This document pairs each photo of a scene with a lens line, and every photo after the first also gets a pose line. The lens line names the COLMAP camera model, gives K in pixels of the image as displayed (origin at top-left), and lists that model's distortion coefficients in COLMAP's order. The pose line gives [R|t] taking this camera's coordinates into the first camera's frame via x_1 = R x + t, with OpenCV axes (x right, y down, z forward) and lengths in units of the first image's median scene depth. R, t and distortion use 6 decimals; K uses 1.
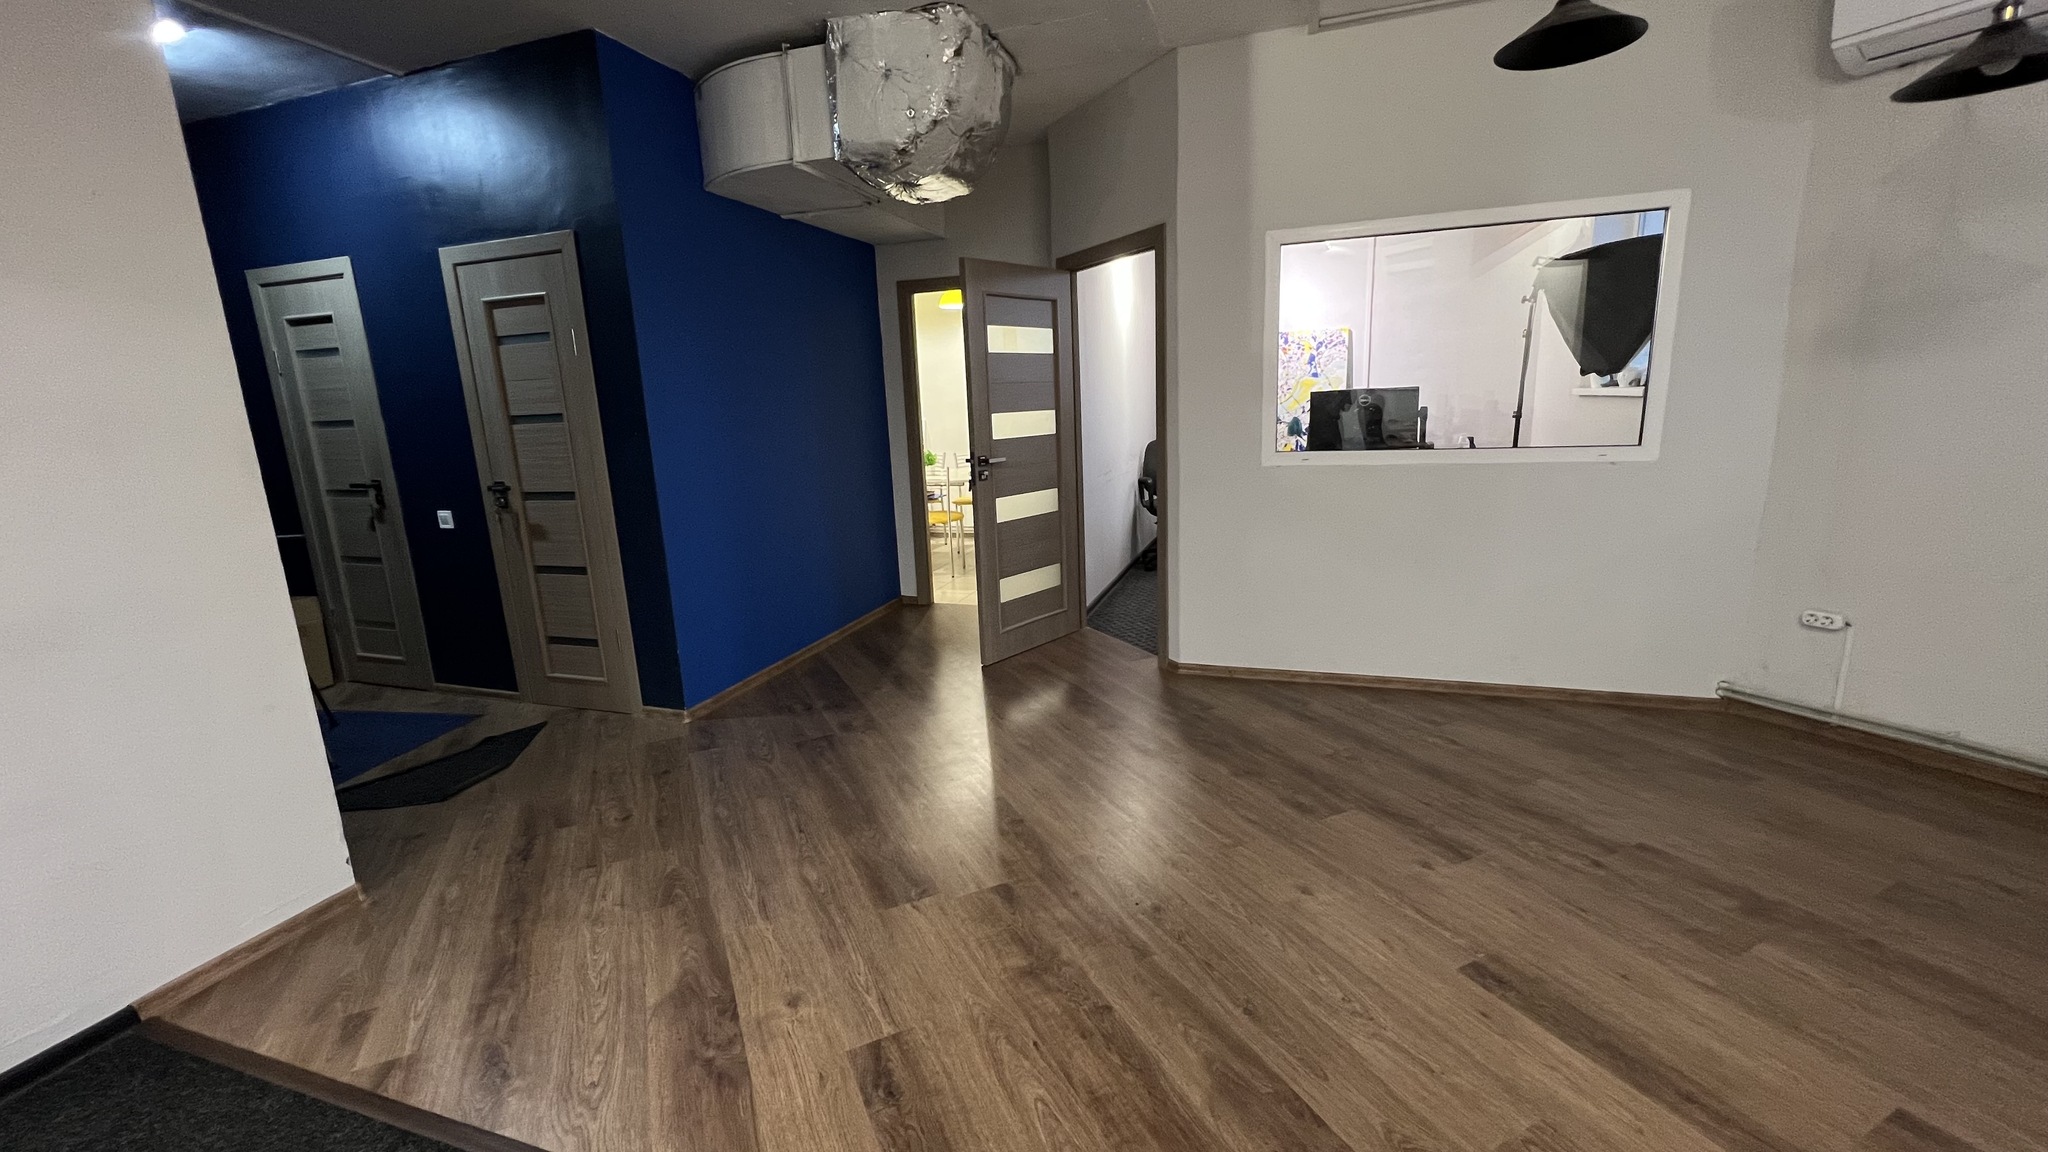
lens RADIAL K [[826.7, 0, 1010.7], [0, 826.7, 572.4], [0, 0, 1]] dist [-0.015483, -0.000265]
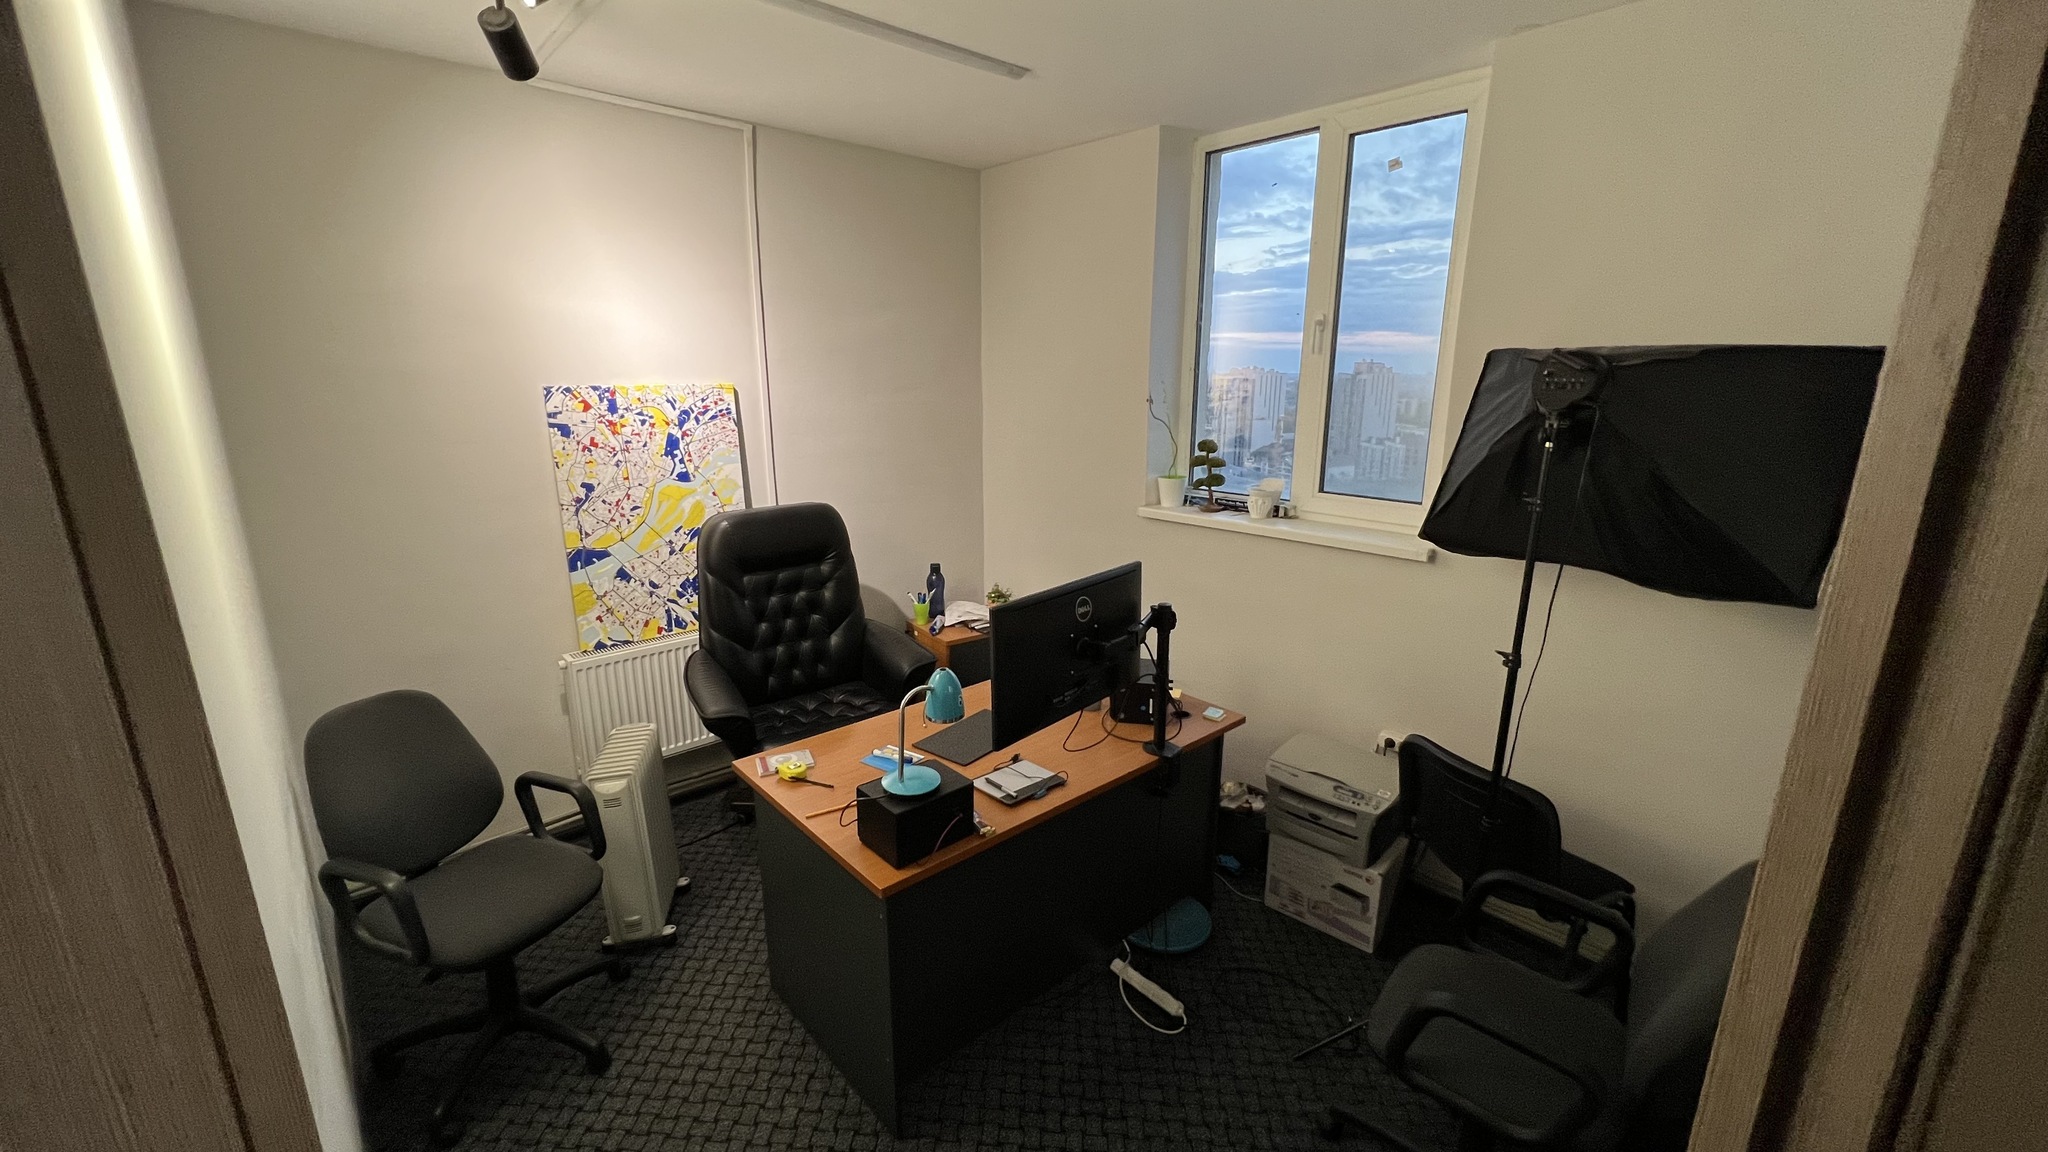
lens RADIAL K [[826.7, 0, 1020.8], [0, 826.7, 580.9], [0, 0, 1]] dist [-0.015483, -0.000265]
pose [[0.486511, -0.171636, 0.856649, 0.036750], [0.163544, 0.981072, 0.103685, -0.197941], [-0.858231, 0.089656, 0.505373, 0.589201]]
